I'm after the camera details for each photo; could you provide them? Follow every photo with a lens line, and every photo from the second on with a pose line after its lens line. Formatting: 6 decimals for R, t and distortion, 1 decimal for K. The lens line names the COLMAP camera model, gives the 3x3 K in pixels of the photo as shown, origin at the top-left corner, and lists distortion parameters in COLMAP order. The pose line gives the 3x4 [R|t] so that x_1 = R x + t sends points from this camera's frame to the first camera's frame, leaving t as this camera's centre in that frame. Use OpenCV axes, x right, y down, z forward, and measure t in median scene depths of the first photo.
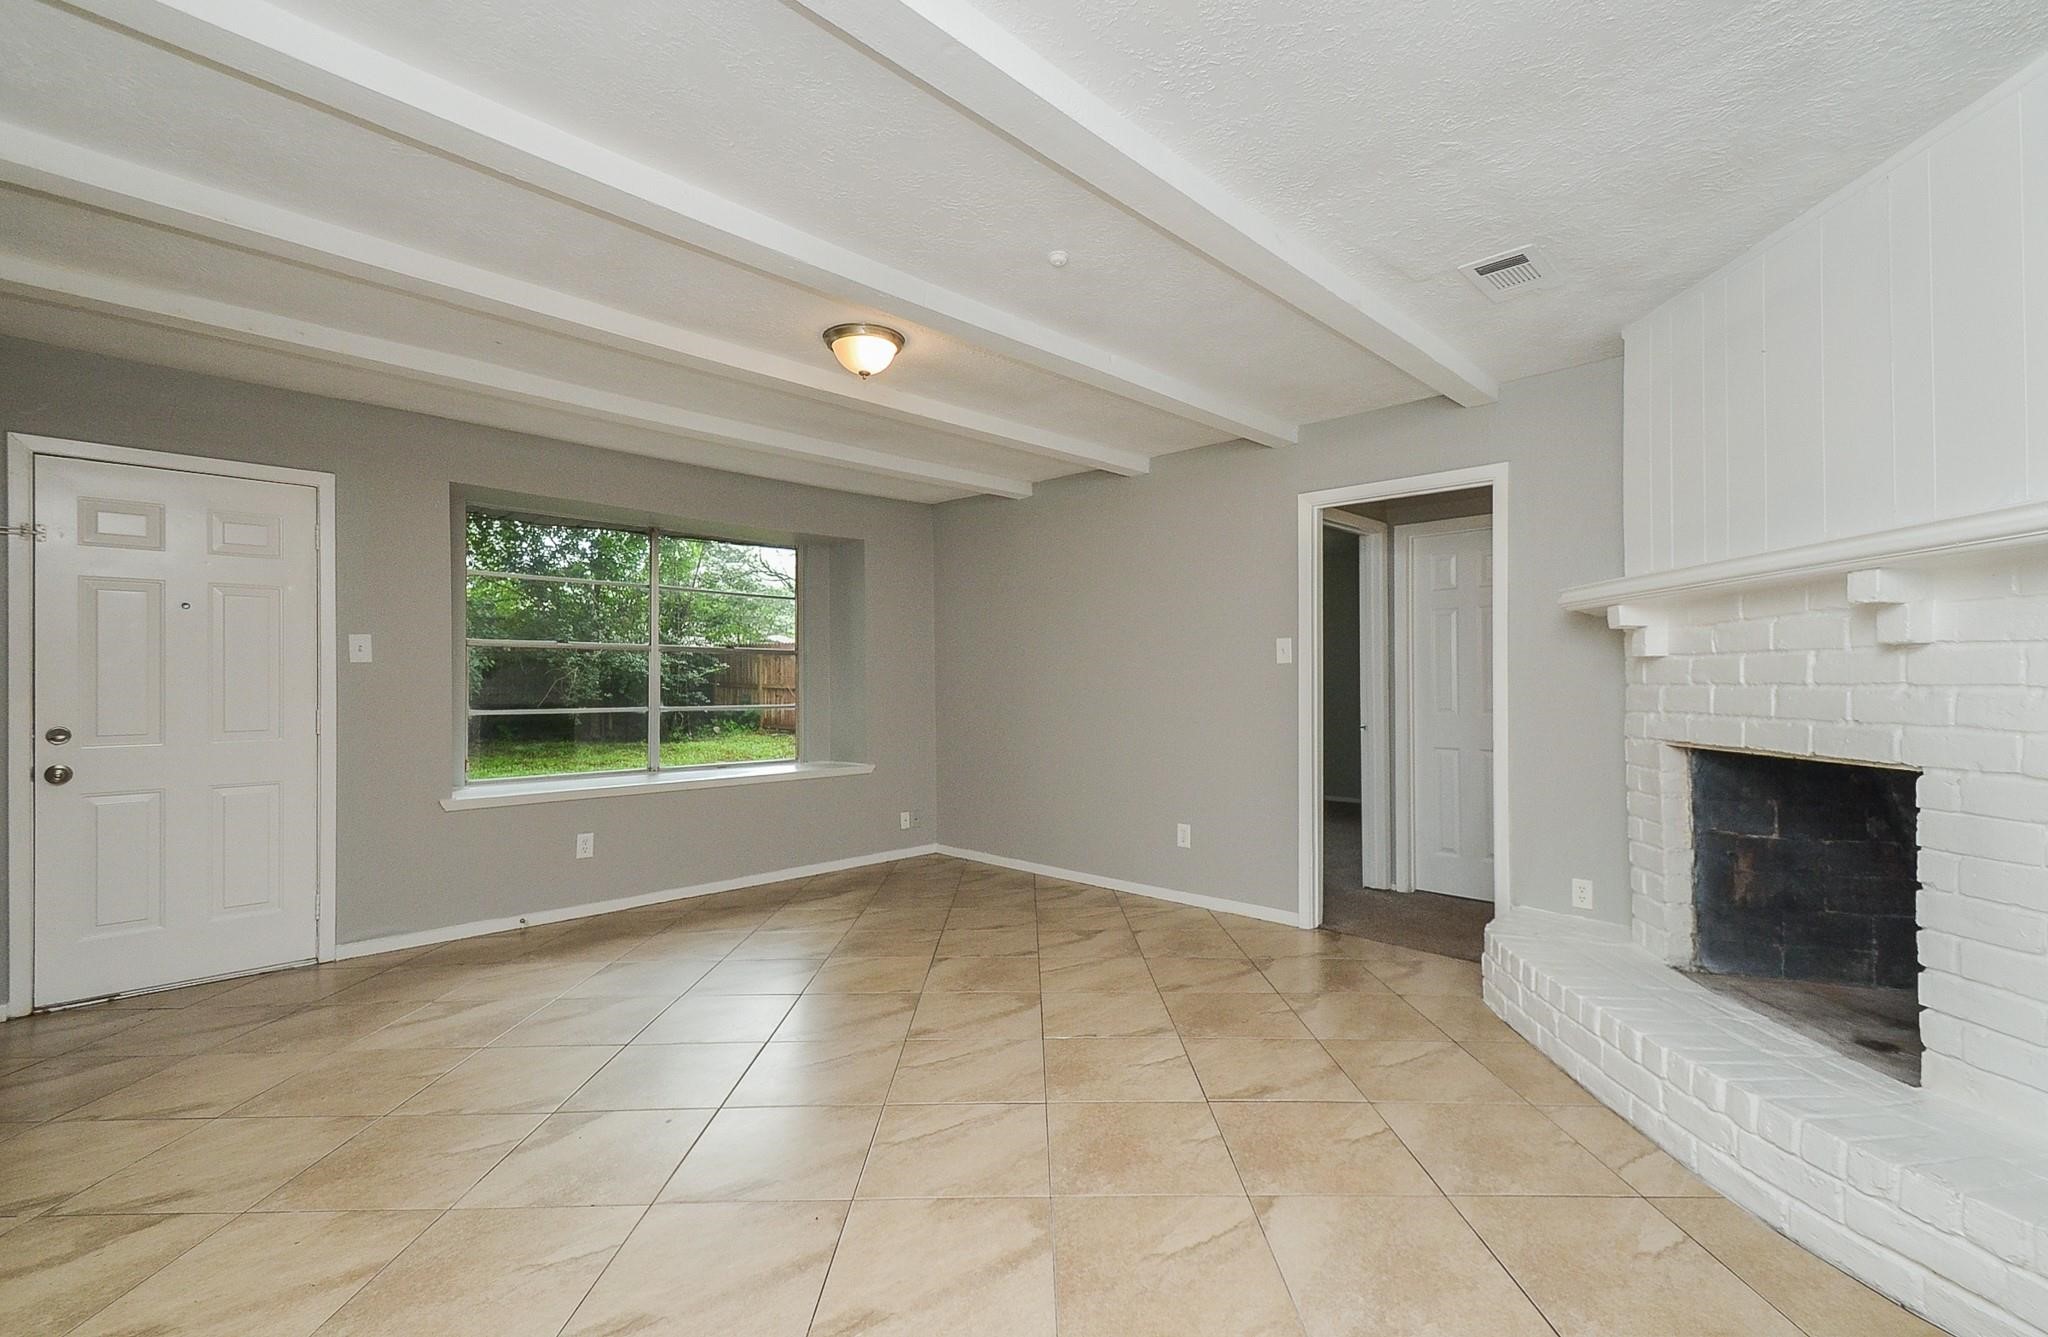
lens RADIAL K [[896.2, 0, 1019.9], [0, 896.2, 670.8], [0, 0, 1]] dist [0.001919, 0.000182]
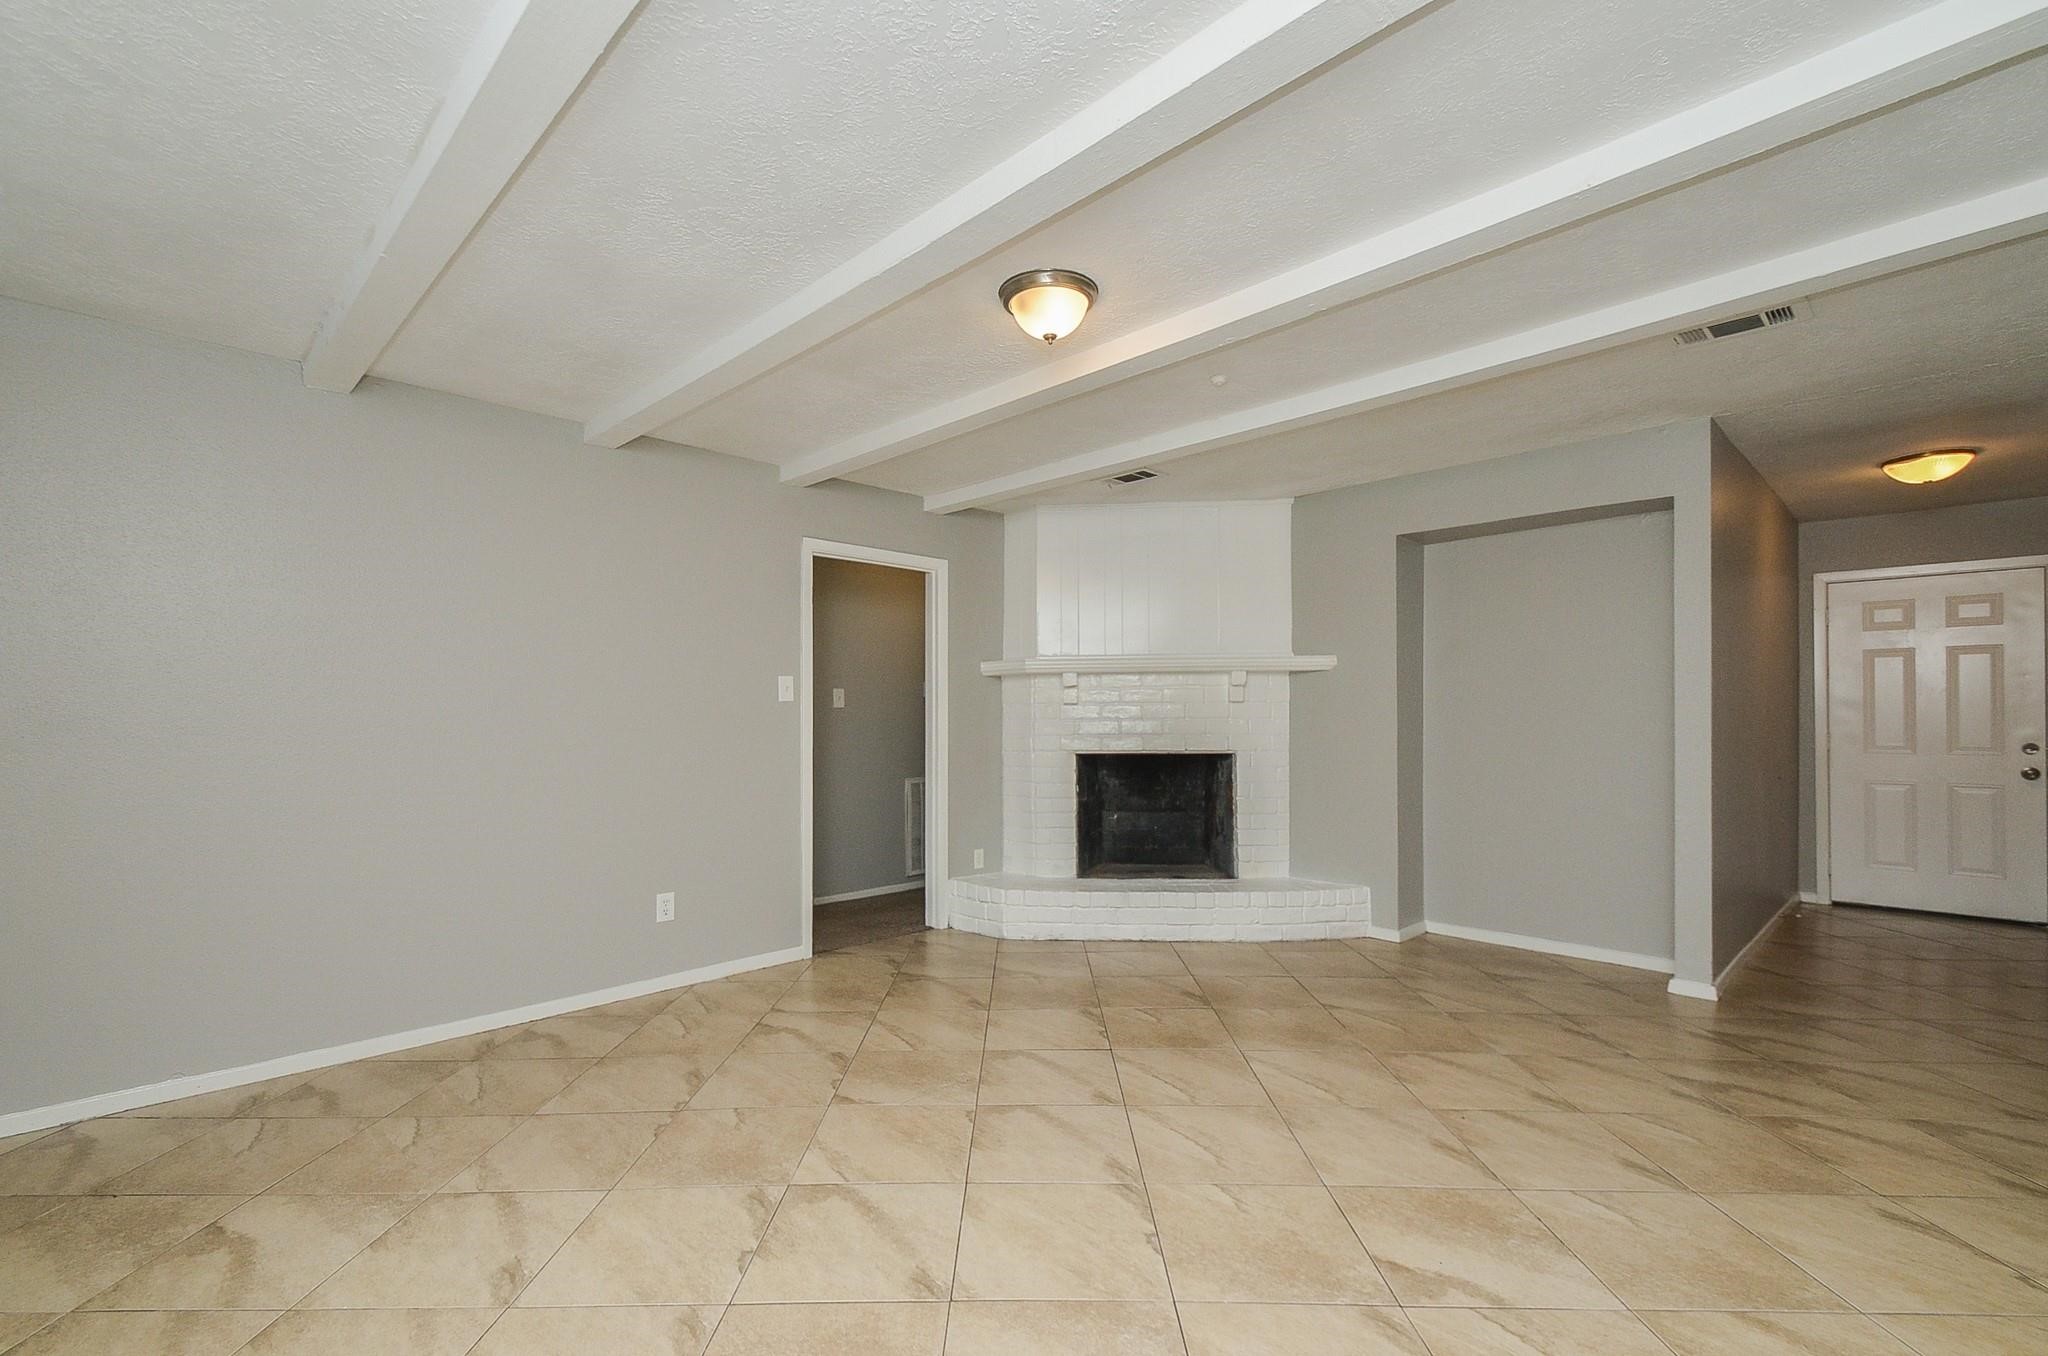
lens RADIAL K [[900.3, 0, 1019.7], [0, 900.3, 700.1], [0, 0, 1]] dist [0.009055, -0.002275]
pose [[0.006017, 0.023227, 0.999712, -0.720462], [-0.008540, 0.999695, -0.023175, 0.011432], [-0.999945, -0.008399, 0.006213, 0.746649]]
